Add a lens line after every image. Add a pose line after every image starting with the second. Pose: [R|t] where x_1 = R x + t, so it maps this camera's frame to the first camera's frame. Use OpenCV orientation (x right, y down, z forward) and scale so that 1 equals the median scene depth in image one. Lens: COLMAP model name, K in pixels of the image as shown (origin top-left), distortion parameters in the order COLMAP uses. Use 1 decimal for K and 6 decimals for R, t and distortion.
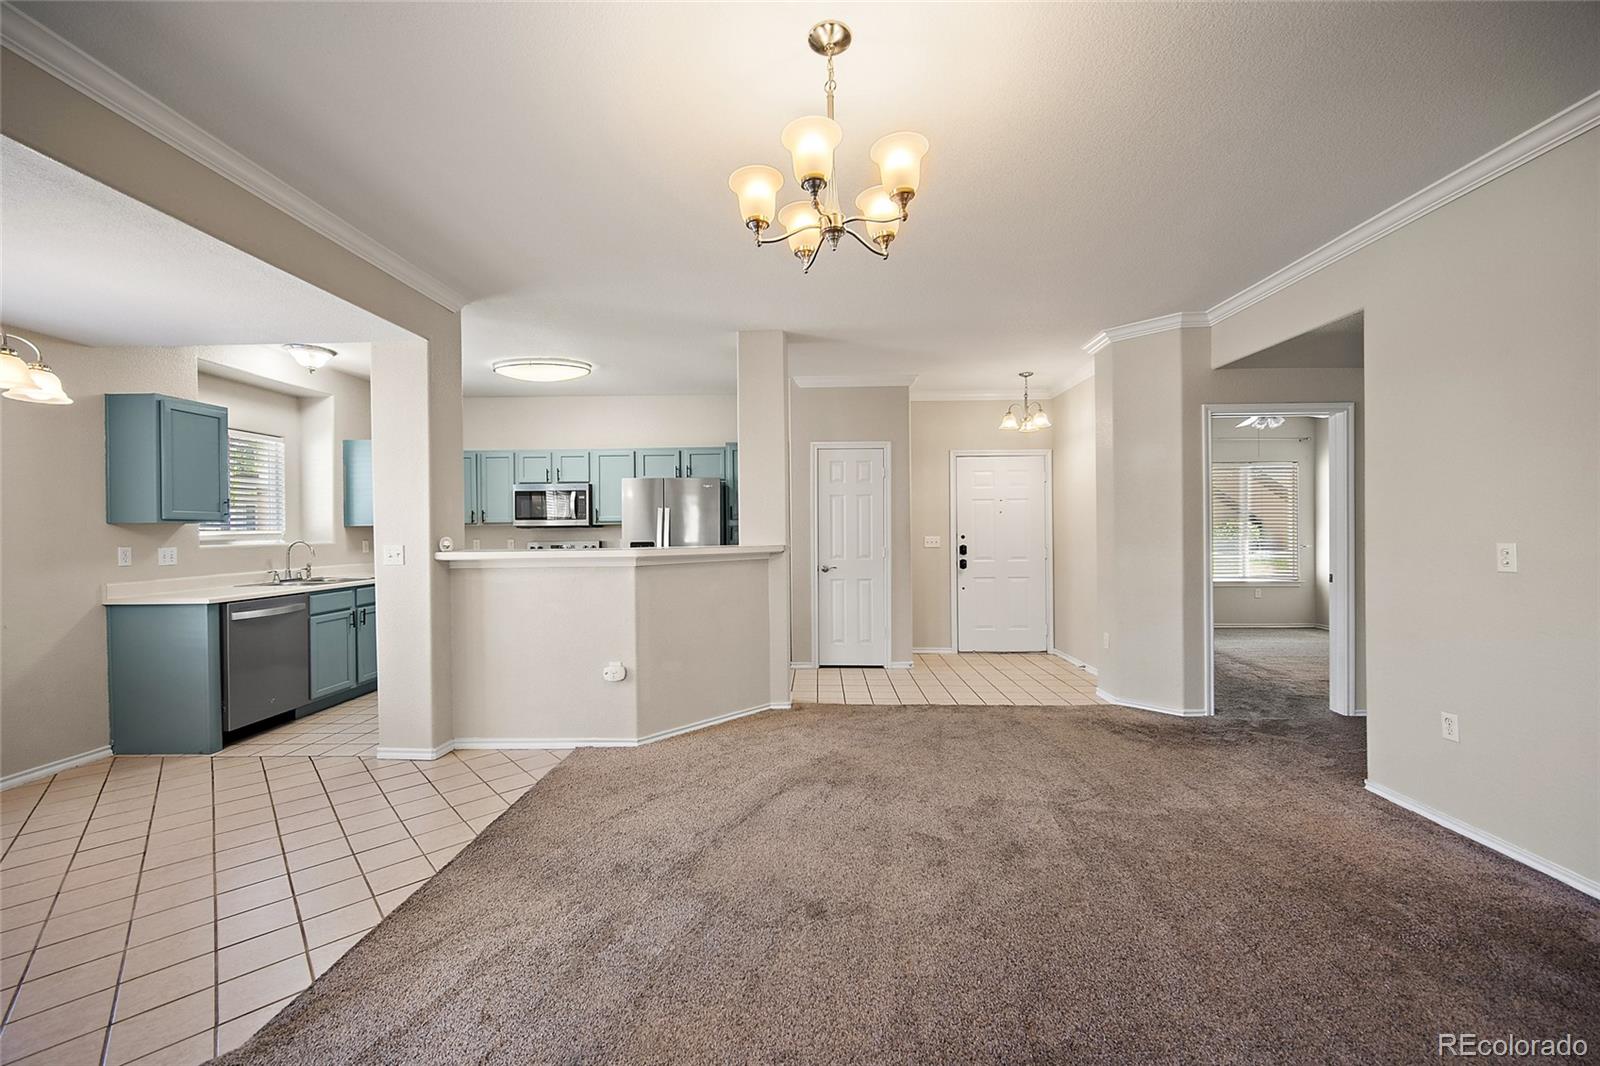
lens RADIAL K [[628.8, 0, 808.2], [0, 628.8, 529.2], [0, 0, 1]] dist [-0.007407, 0.001192]
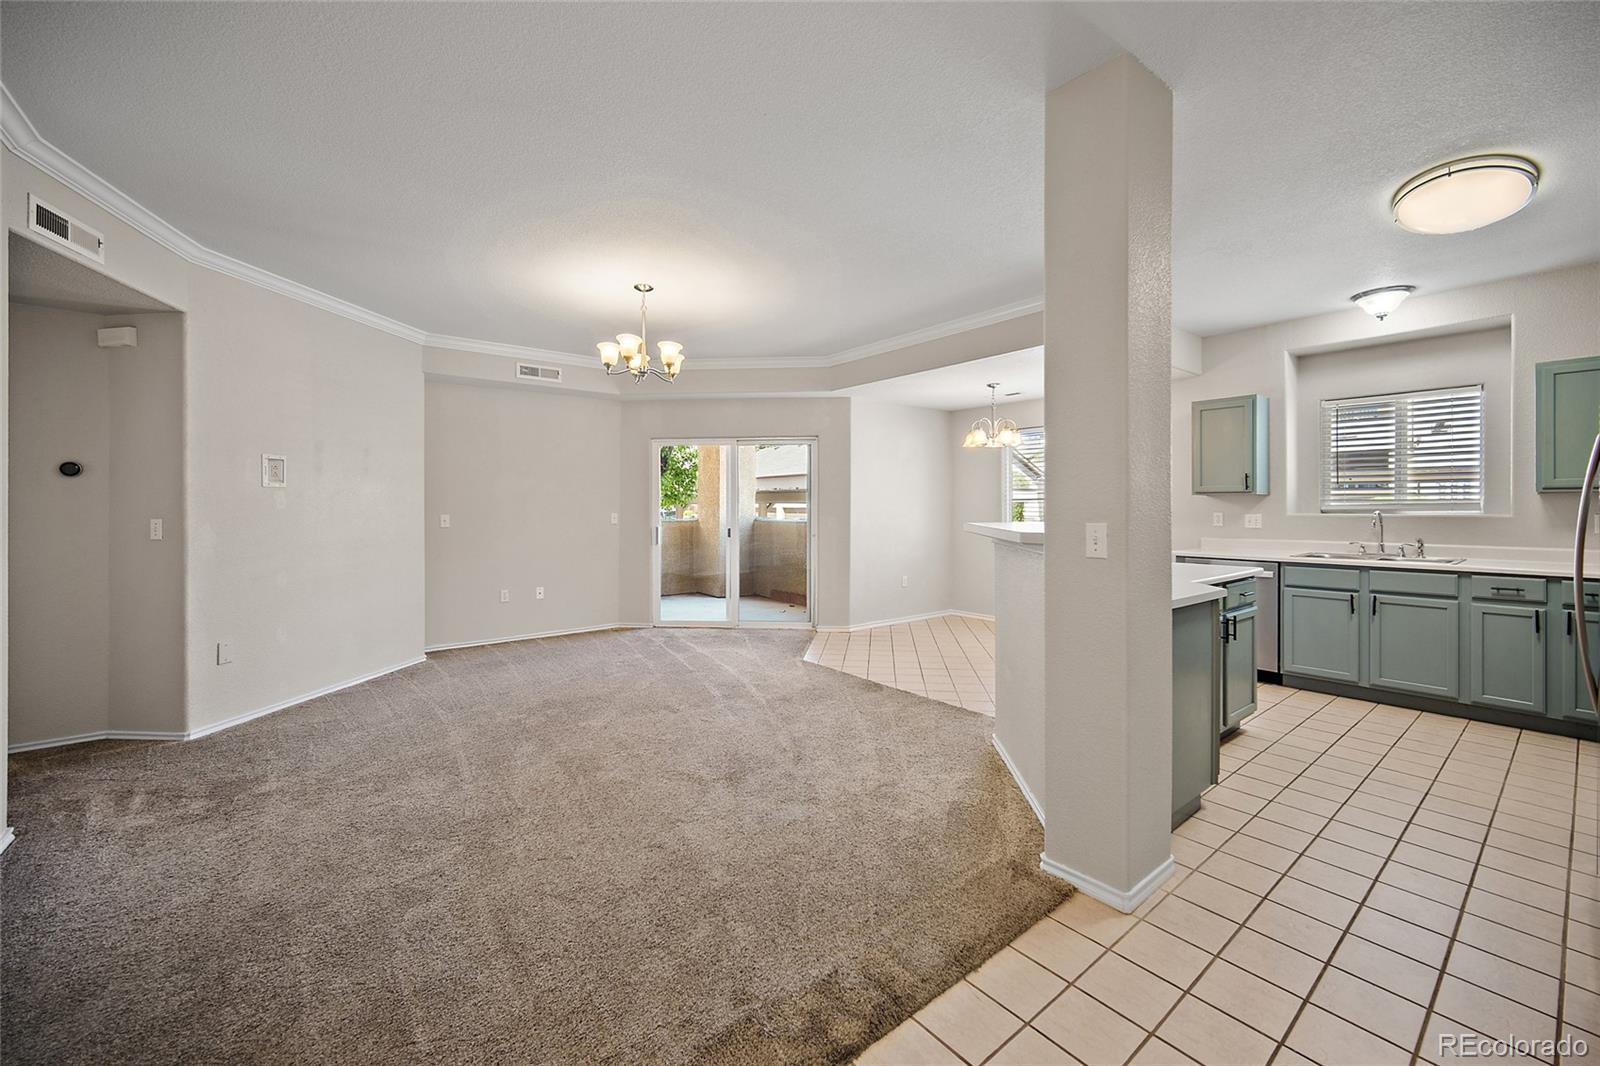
lens RADIAL K [[628.8, 0, 817.9], [0, 628.8, 507.8], [0, 0, 1]] dist [-0.007407, 0.001192]
pose [[-0.762586, 0.011334, -0.646788, 0.372108], [0.007218, 0.999933, 0.009012, -0.000455], [0.646847, 0.002204, -0.762617, 1.154831]]
